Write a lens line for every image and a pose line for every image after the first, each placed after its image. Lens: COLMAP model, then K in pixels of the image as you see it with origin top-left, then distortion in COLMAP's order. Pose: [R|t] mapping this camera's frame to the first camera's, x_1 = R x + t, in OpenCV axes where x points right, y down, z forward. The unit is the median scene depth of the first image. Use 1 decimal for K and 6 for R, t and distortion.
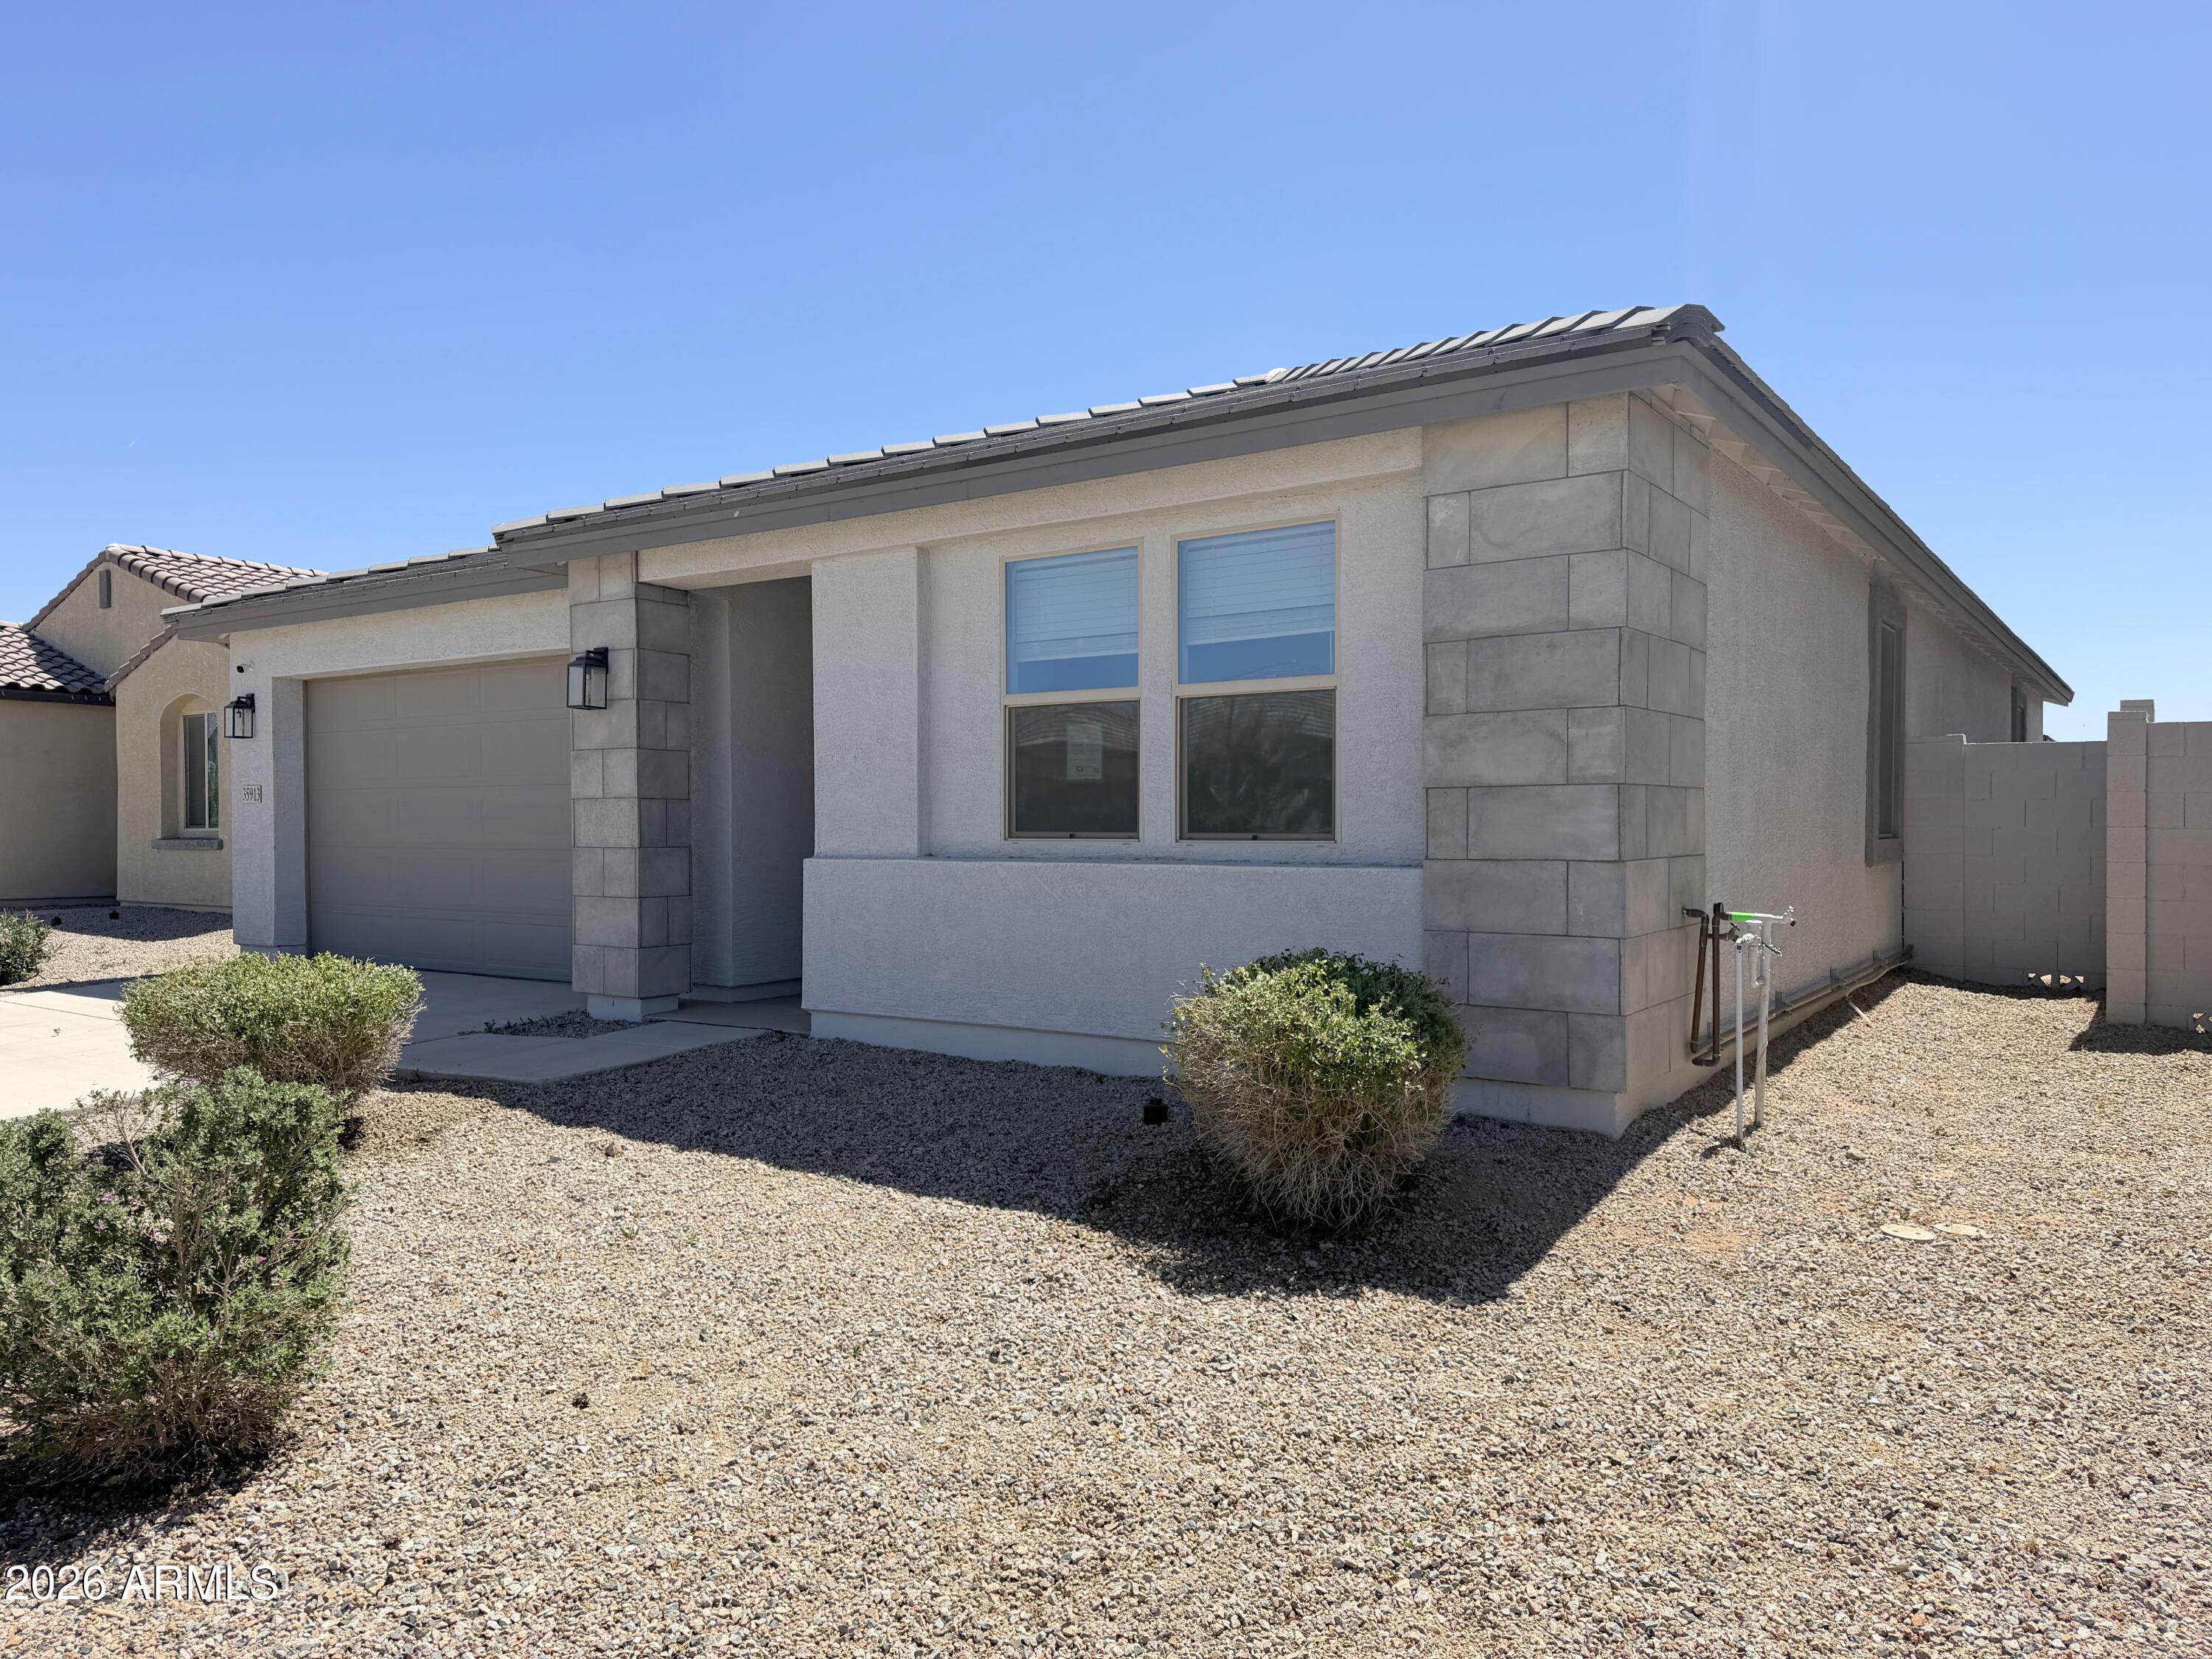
lens RADIAL K [[1524.3, 0, 1106.0], [0, 1524.3, 829.5], [0, 0, 1]] dist [0.115702, -0.159998]
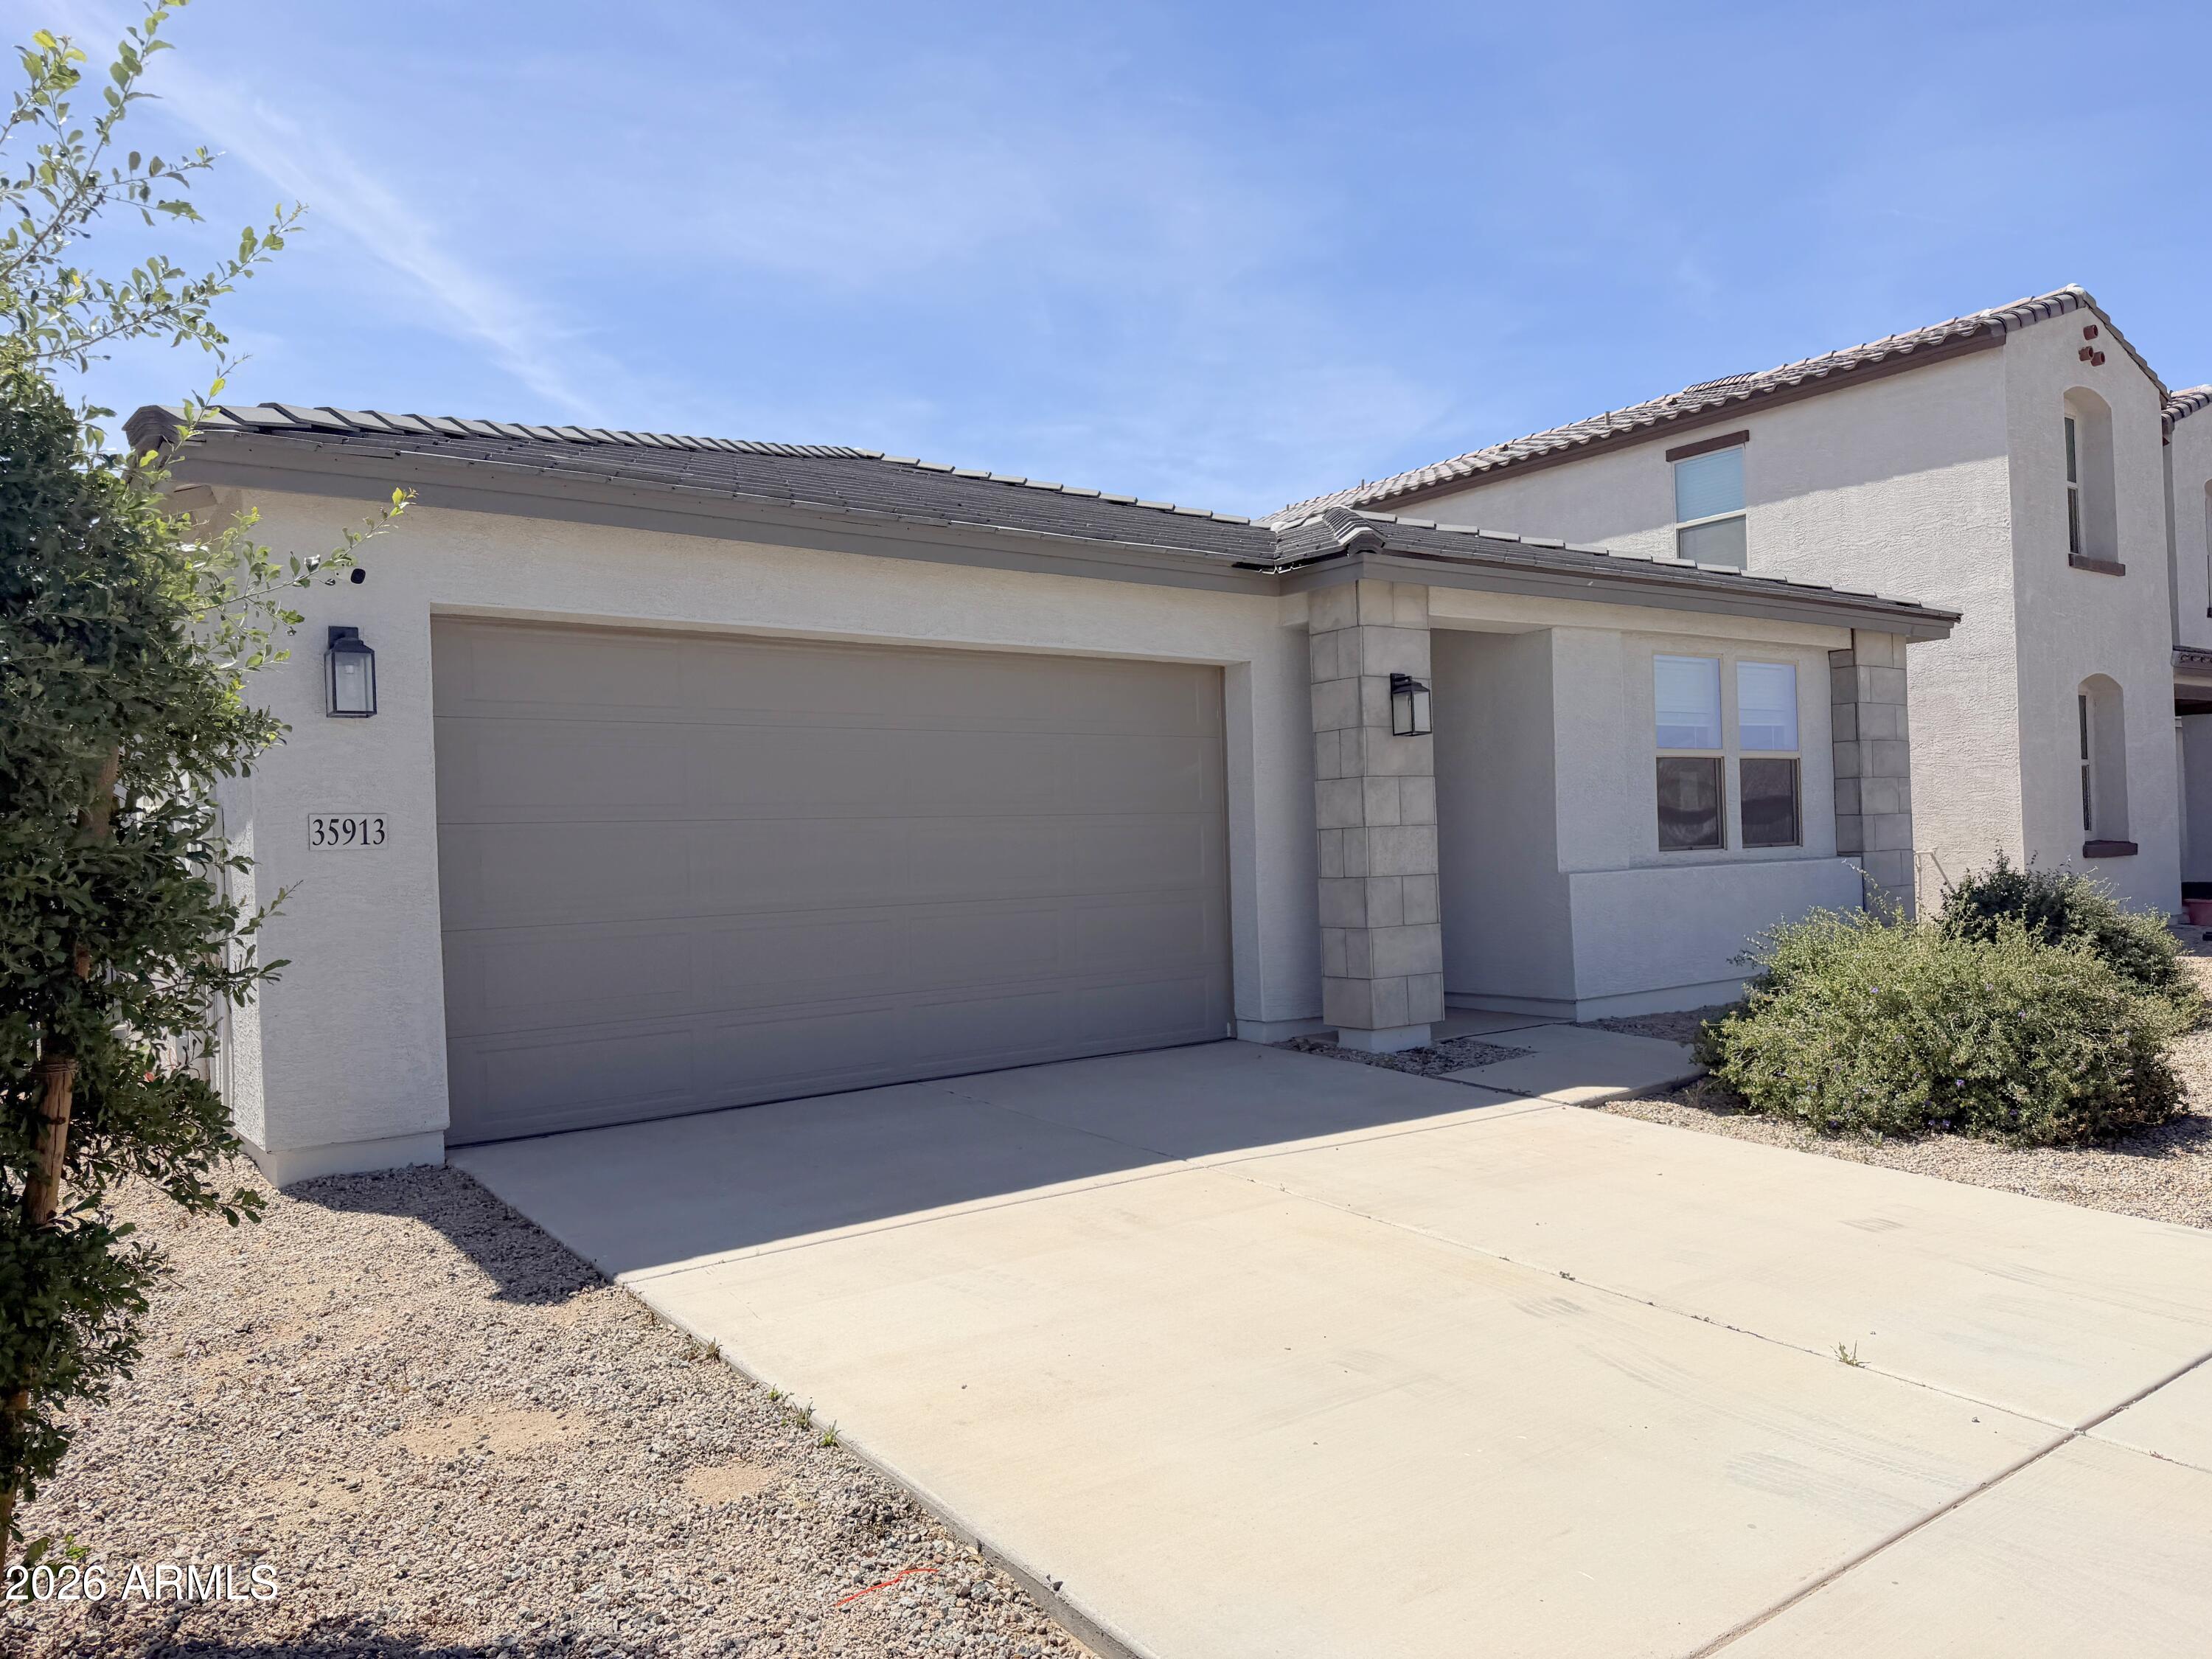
lens RADIAL K [[1524.3, 0, 1106.0], [0, 1524.3, 829.5], [0, 0, 1]] dist [0.060706, -0.082158]
pose [[0.325993, 0.002389, 0.945369, -1.599187], [0.035178, 0.999274, -0.014655, -0.012340], [-0.944717, 0.038033, 0.325672, 1.047594]]
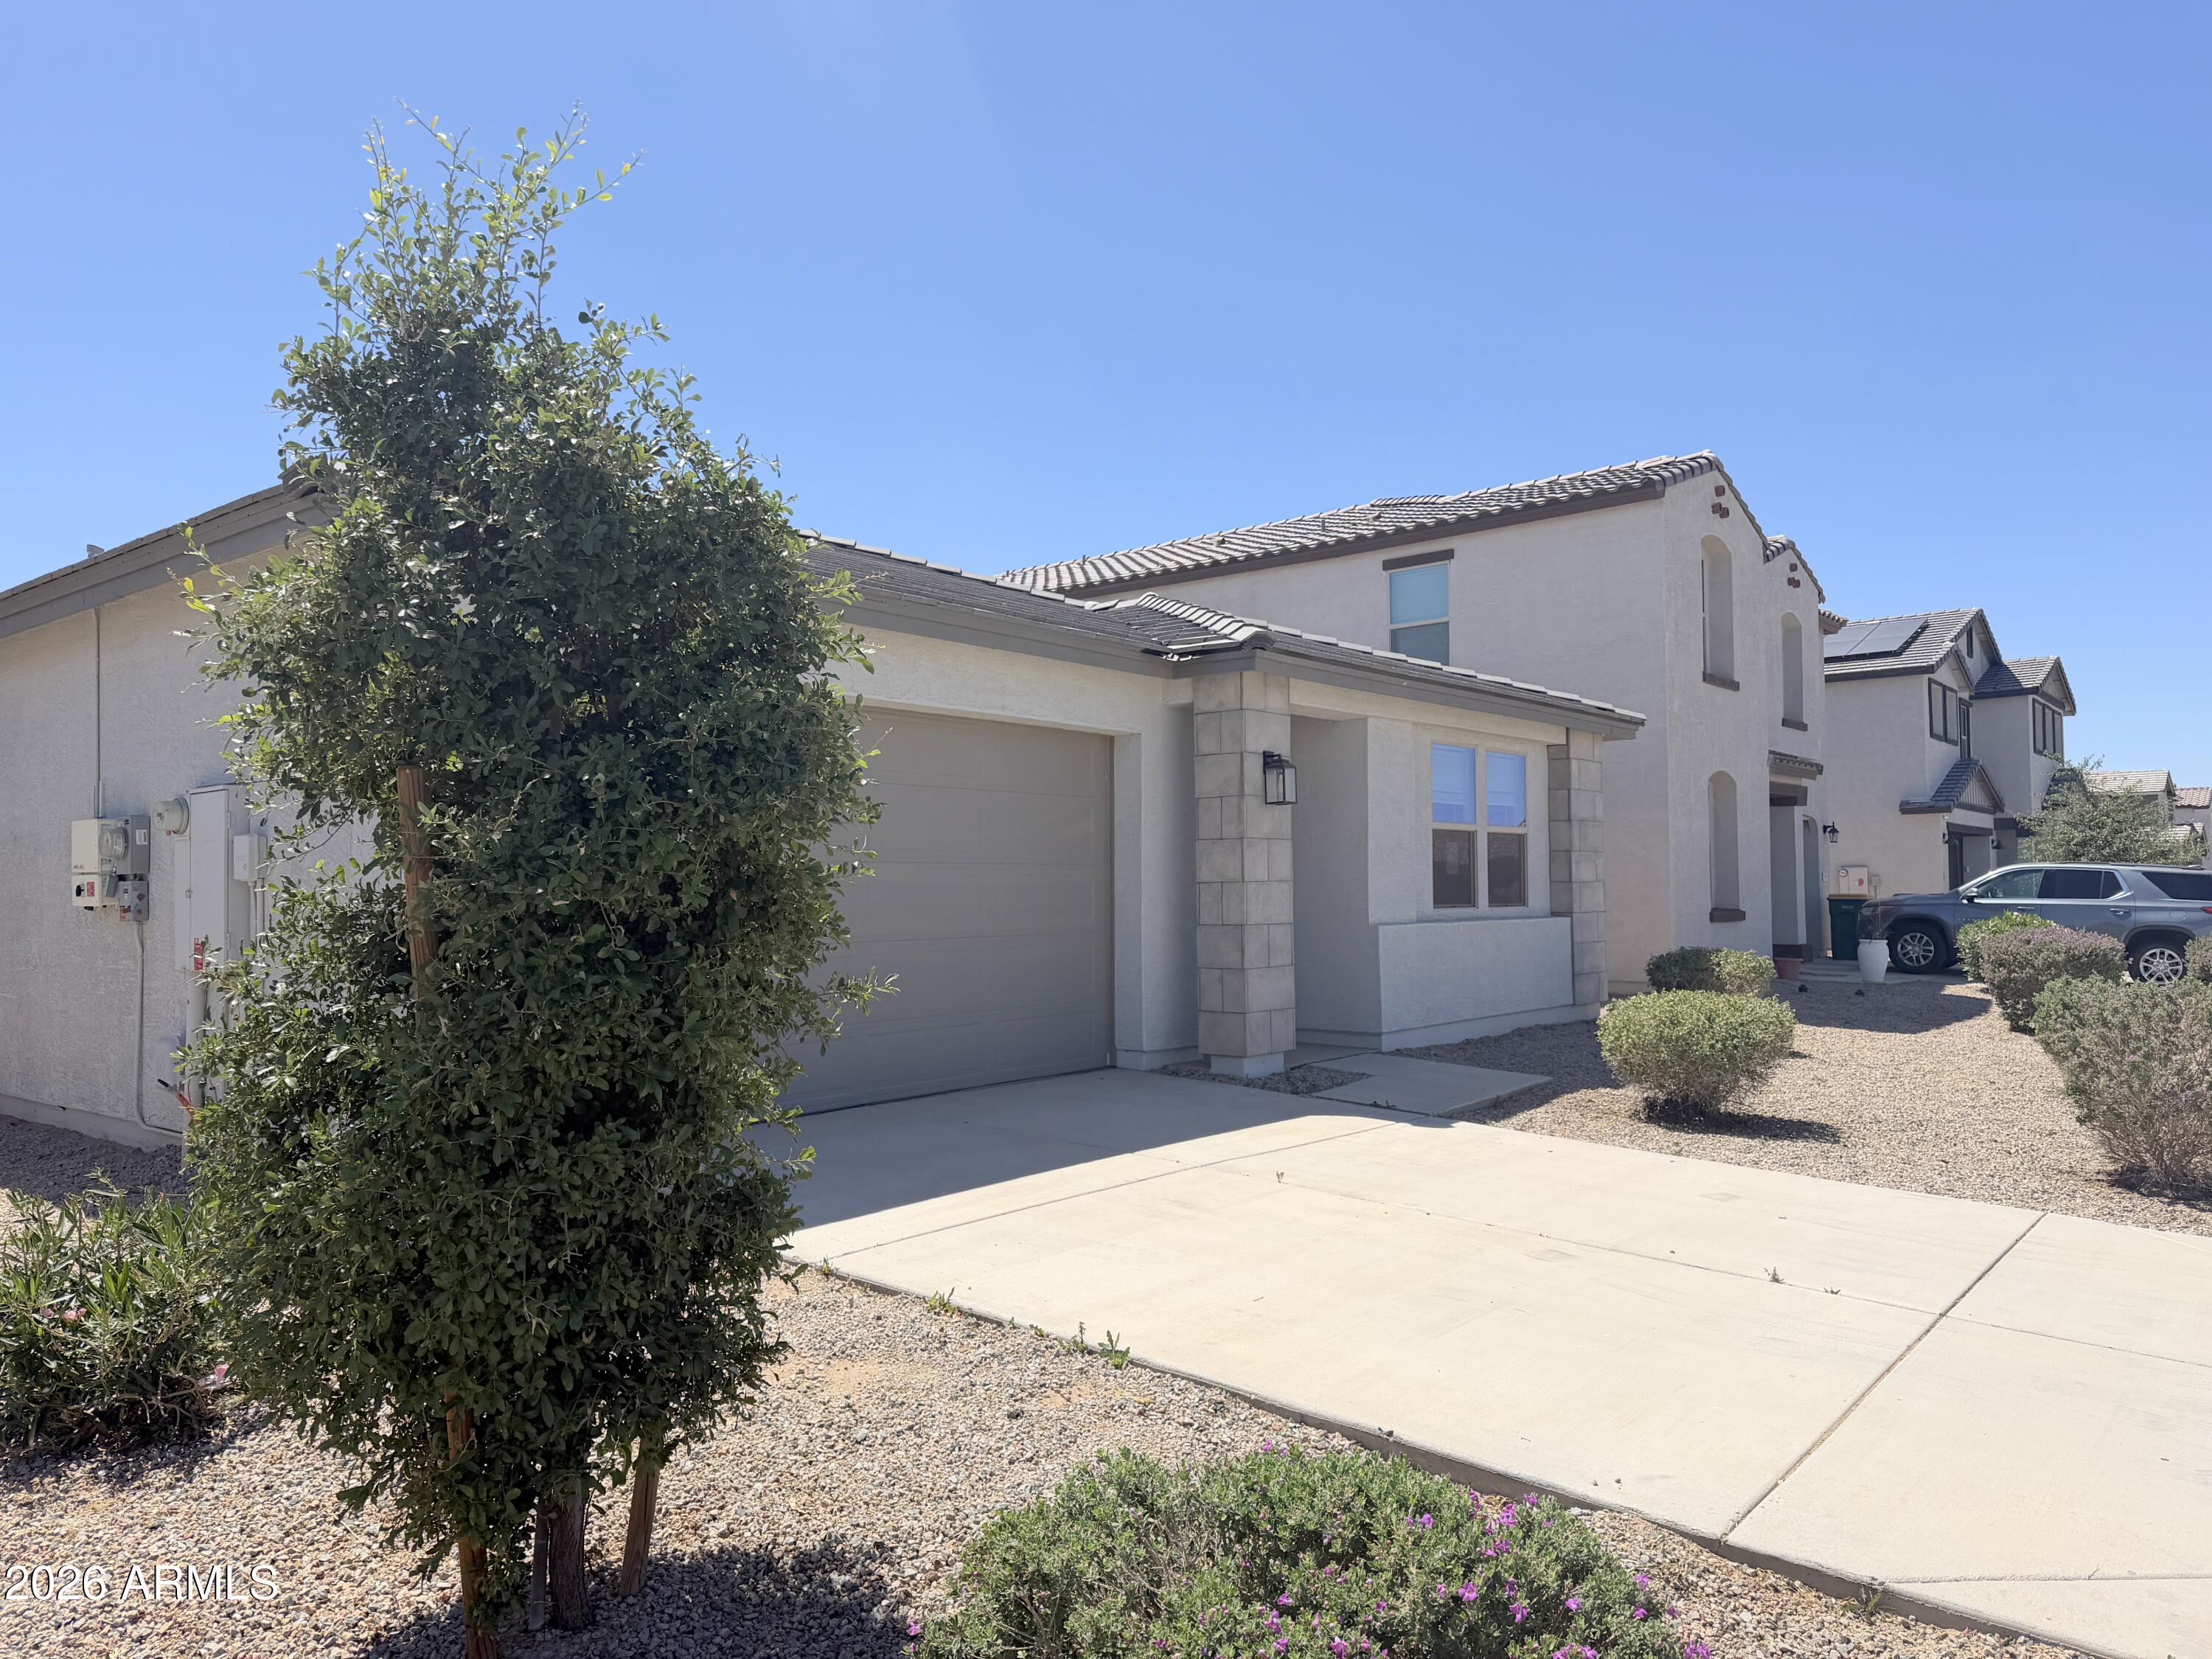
lens RADIAL K [[1524.3, 0, 1106.0], [0, 1524.3, 829.5], [0, 0, 1]] dist [0.115702, -0.159998]
pose [[0.077275, 0.041083, 0.996163, -1.796323], [0.011906, 0.999041, -0.042125, -0.014854], [-0.996939, 0.015115, 0.076712, 1.258273]]
